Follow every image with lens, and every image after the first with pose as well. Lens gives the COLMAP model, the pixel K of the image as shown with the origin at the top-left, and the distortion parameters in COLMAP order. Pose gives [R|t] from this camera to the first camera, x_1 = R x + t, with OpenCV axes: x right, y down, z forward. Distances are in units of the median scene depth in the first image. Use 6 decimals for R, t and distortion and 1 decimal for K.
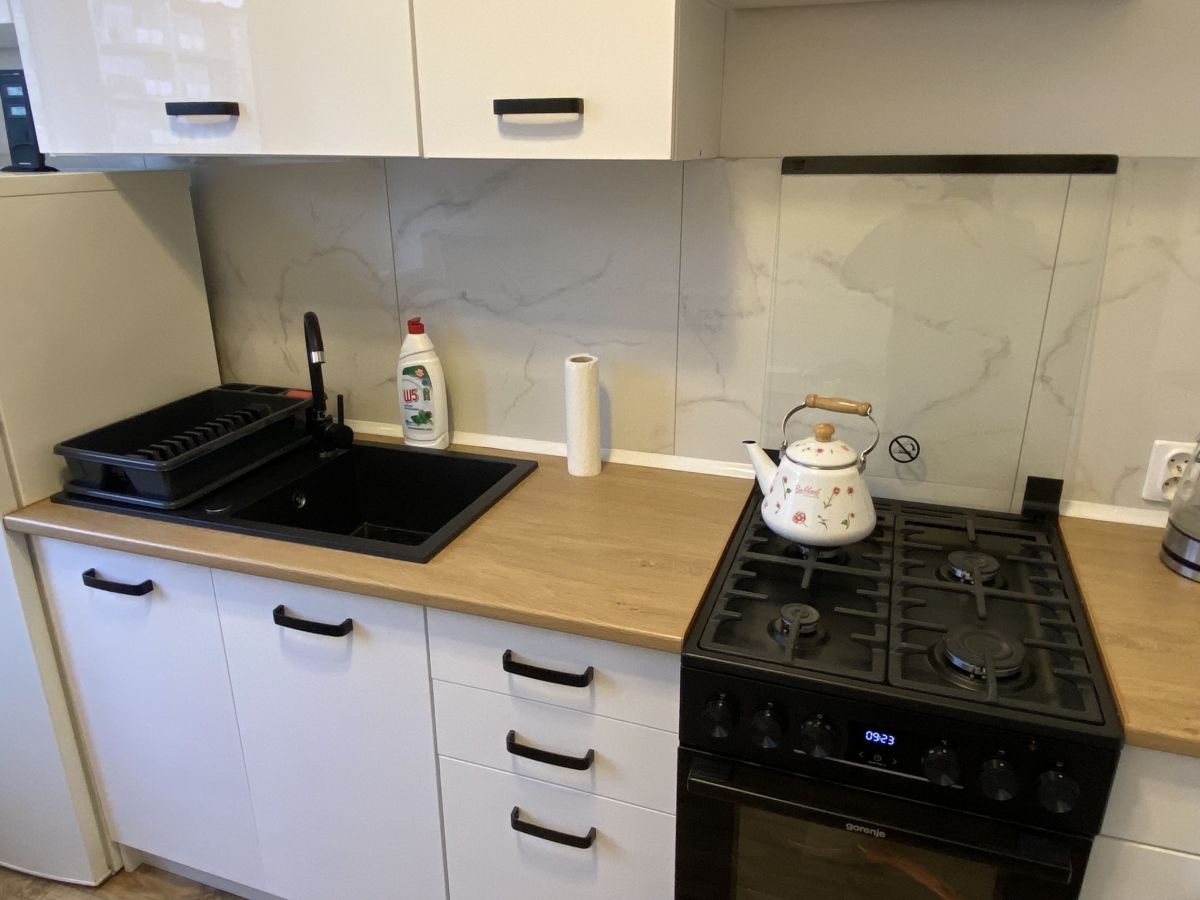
lens RADIAL K [[814.2, 0, 600.6], [0, 814.2, 459.8], [0, 0, 1]] dist [0.073601, -0.090092]
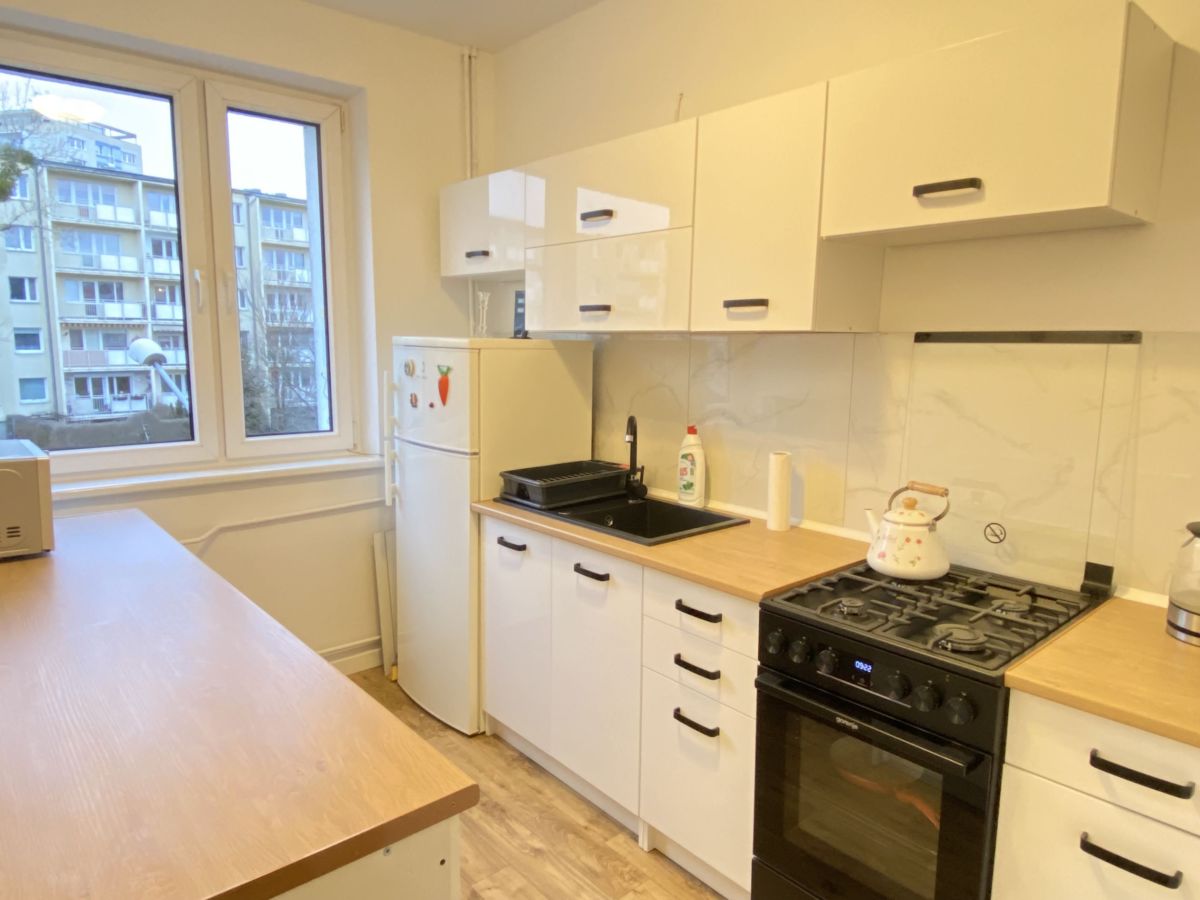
lens RADIAL K [[751.2, 0, 601.8], [0, 751.2, 459.0], [0, 0, 1]] dist [-0.000459, -0.023091]
pose [[0.868593, 0.084626, -0.488246, 0.413492], [-0.185712, 0.969089, -0.162414, 0.199009], [0.459409, 0.231745, 0.857460, -0.419500]]
